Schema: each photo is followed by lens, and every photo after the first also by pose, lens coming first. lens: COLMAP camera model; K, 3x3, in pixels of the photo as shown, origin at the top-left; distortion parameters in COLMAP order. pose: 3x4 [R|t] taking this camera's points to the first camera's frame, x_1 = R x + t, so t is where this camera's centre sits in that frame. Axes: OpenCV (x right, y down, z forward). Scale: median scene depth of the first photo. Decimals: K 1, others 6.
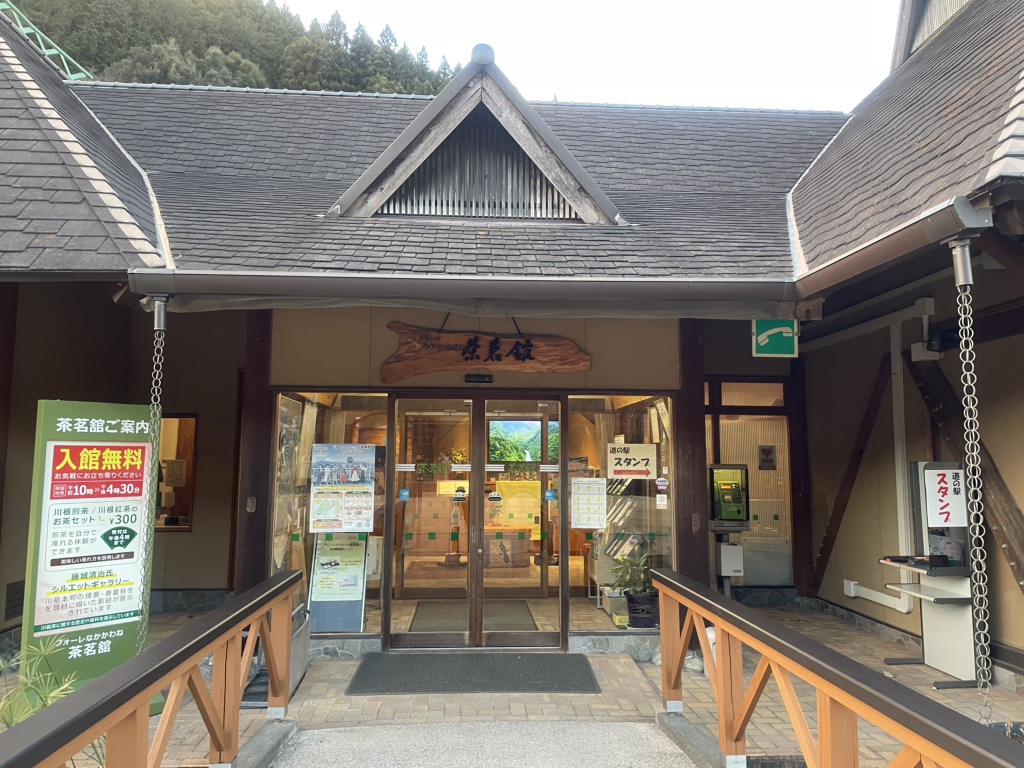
lens RADIAL K [[765.6, 0, 512.0], [0, 765.6, 384.0], [0, 0, 1]] dist [0.086865, -0.091089]
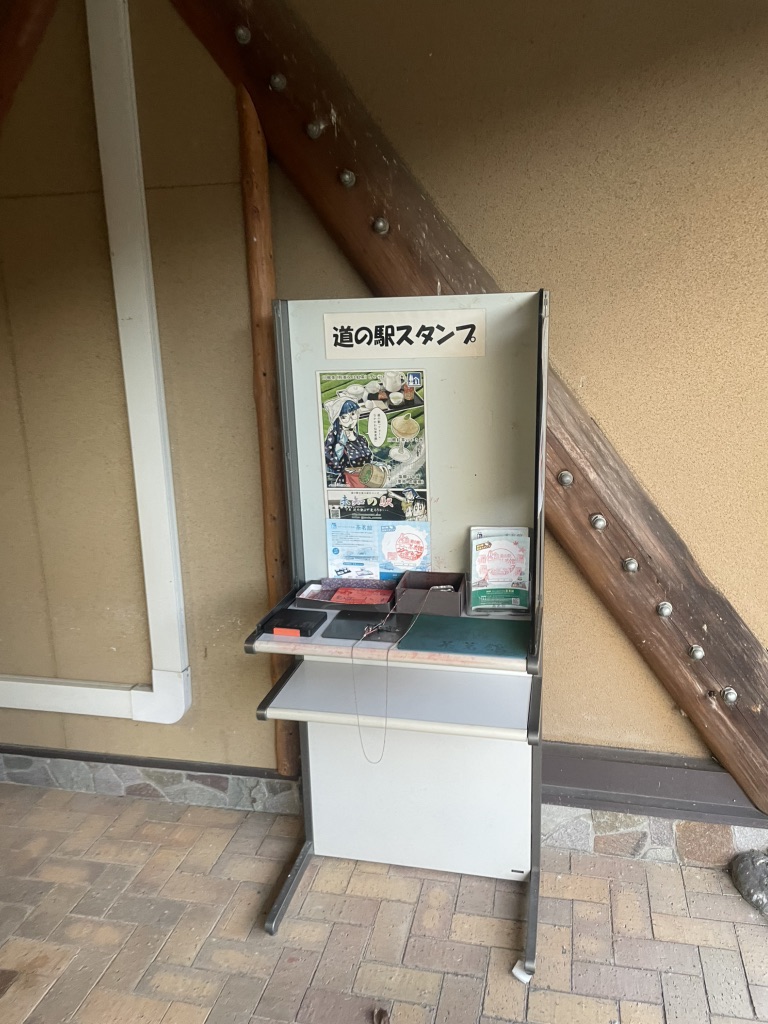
lens RADIAL K [[765.6, 0, 384.0], [0, 765.6, 512.0], [0, 0, 1]] dist [0.086865, -0.091089]
pose [[0.271952, -0.235475, 0.933056, 0.225277], [-0.068770, 0.962365, 0.262916, 0.098385], [-0.959850, -0.135667, 0.245523, 0.884459]]
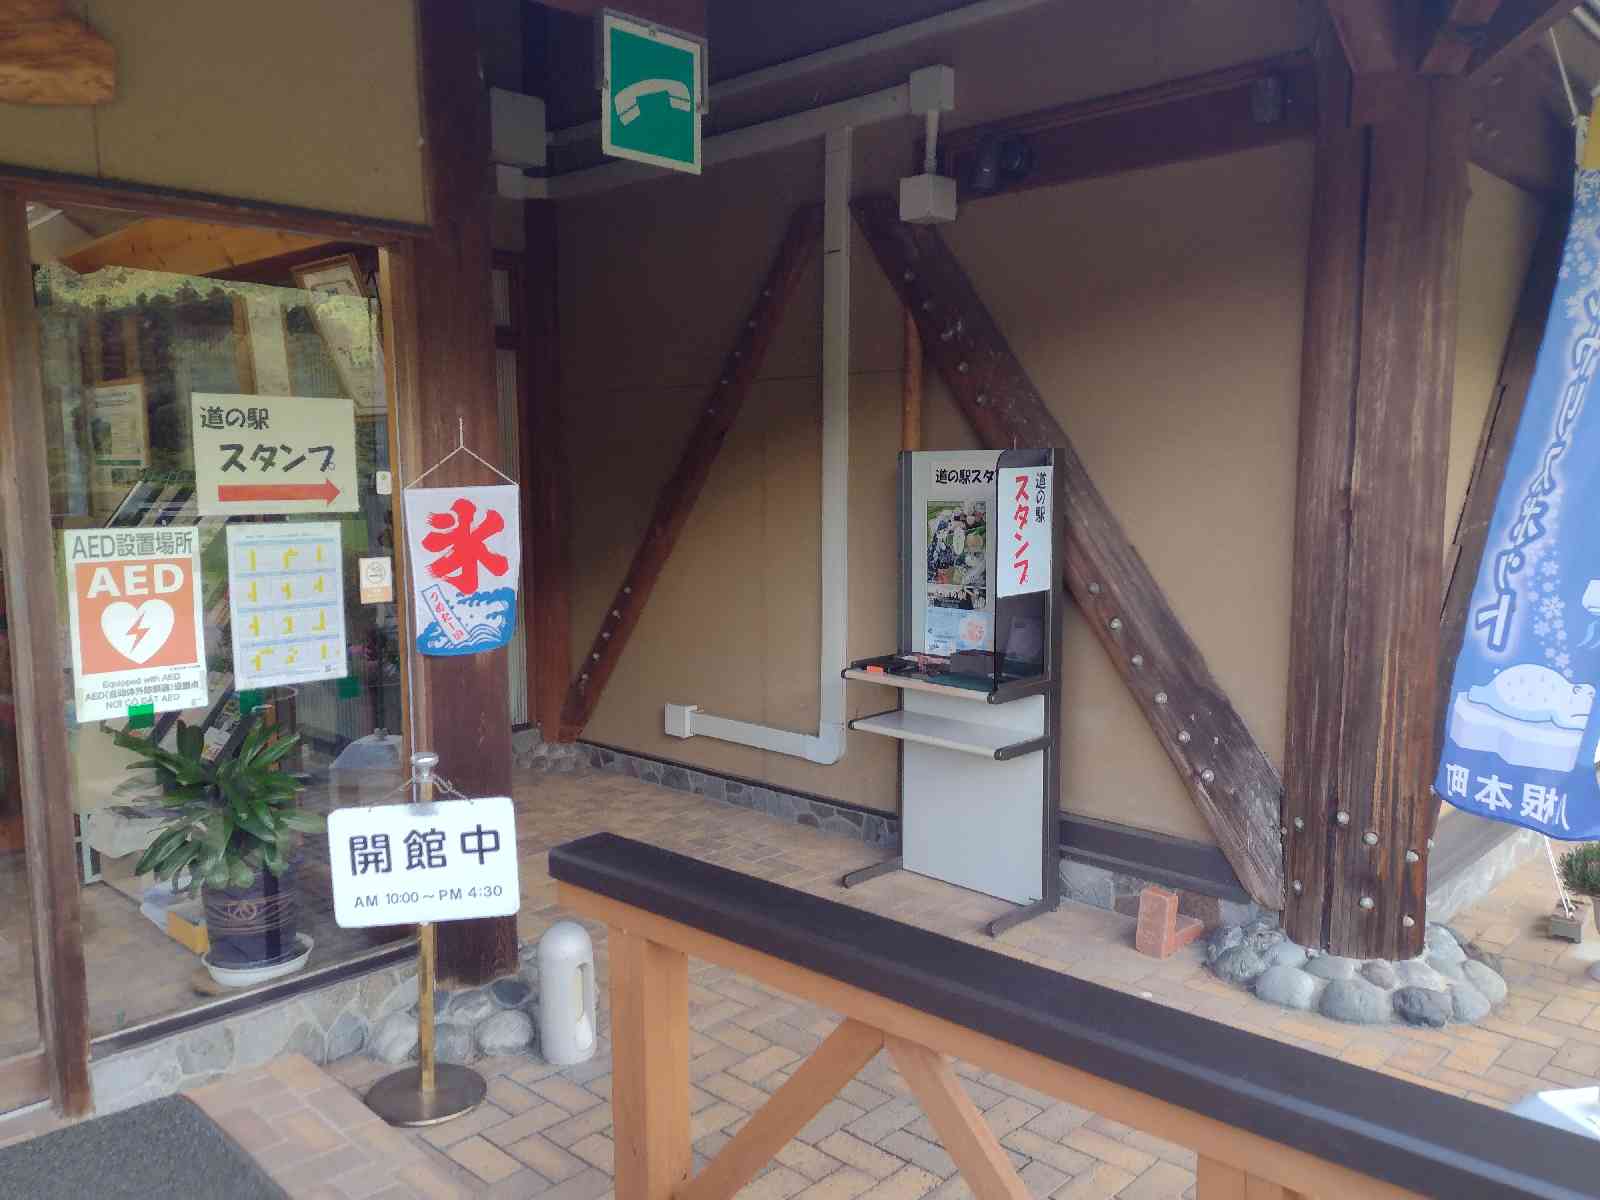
lens RADIAL K [[1262.1, 0, 767.4], [0, 1262.1, 625.3], [0, 0, 1]] dist [0.098565, -0.112648]
pose [[0.745292, -0.094892, 0.659951, -0.038357], [-0.058045, 0.976828, 0.206006, 0.052280], [-0.664207, -0.191841, 0.722514, 0.507326]]
